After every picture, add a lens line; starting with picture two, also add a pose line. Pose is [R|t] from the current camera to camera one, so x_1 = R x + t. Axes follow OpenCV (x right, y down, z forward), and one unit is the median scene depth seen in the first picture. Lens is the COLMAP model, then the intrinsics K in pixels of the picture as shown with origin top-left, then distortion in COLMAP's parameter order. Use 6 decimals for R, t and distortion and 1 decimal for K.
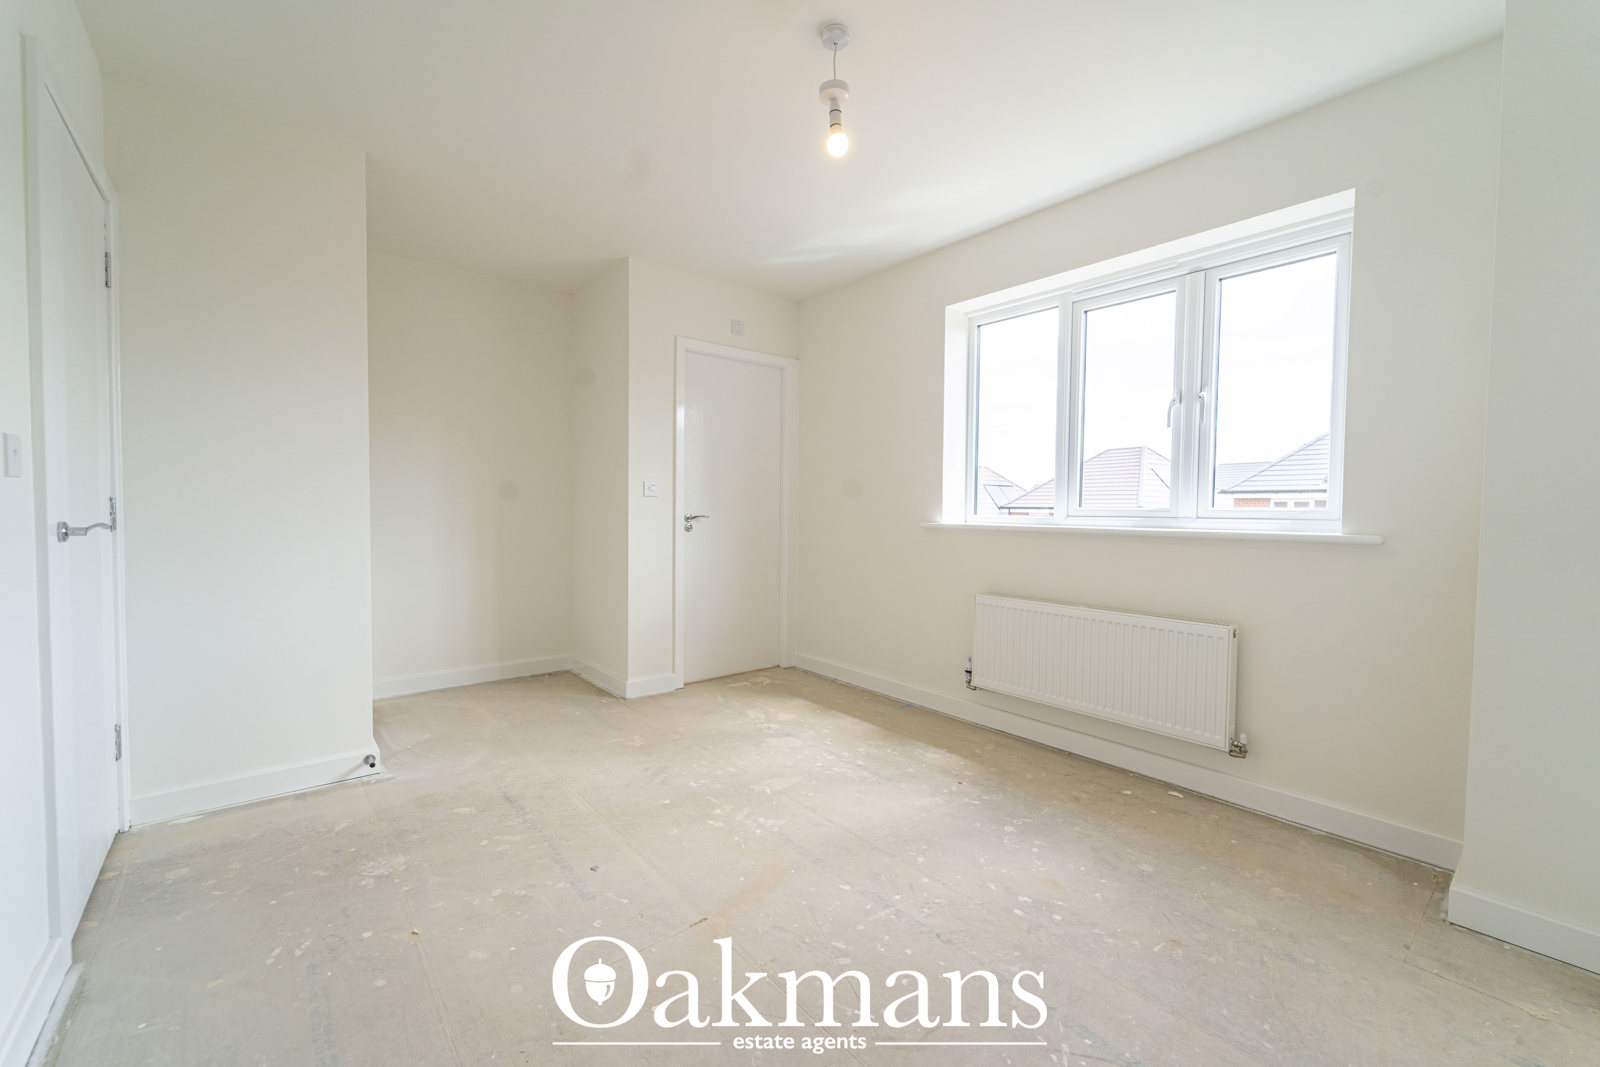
lens RADIAL K [[648.9, 0, 793.5], [0, 648.9, 527.3], [0, 0, 1]] dist [0.003707, -0.002068]
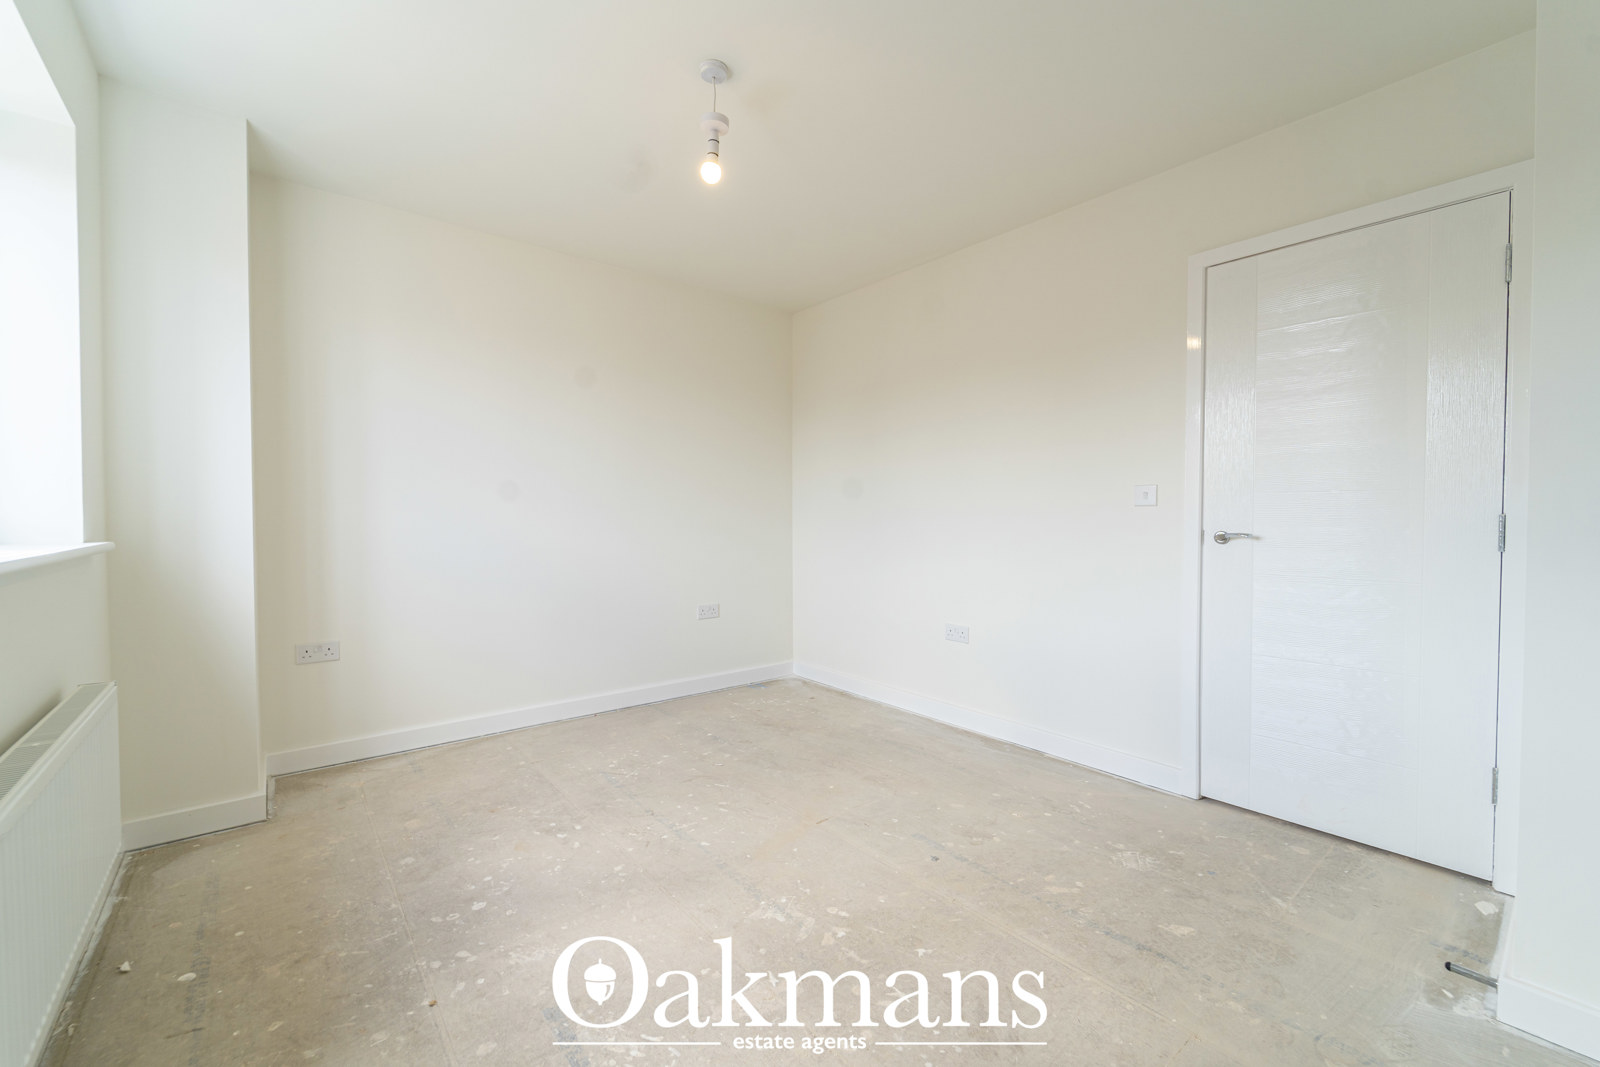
lens RADIAL K [[648.9, 0, 799.4], [0, 648.9, 531.2], [0, 0, 1]] dist [0.003707, -0.002068]
pose [[-0.999911, -0.009843, -0.009024, -0.062427], [-0.010321, 0.998458, 0.054544, -0.058783], [0.008474, 0.054632, -0.998471, 1.815970]]
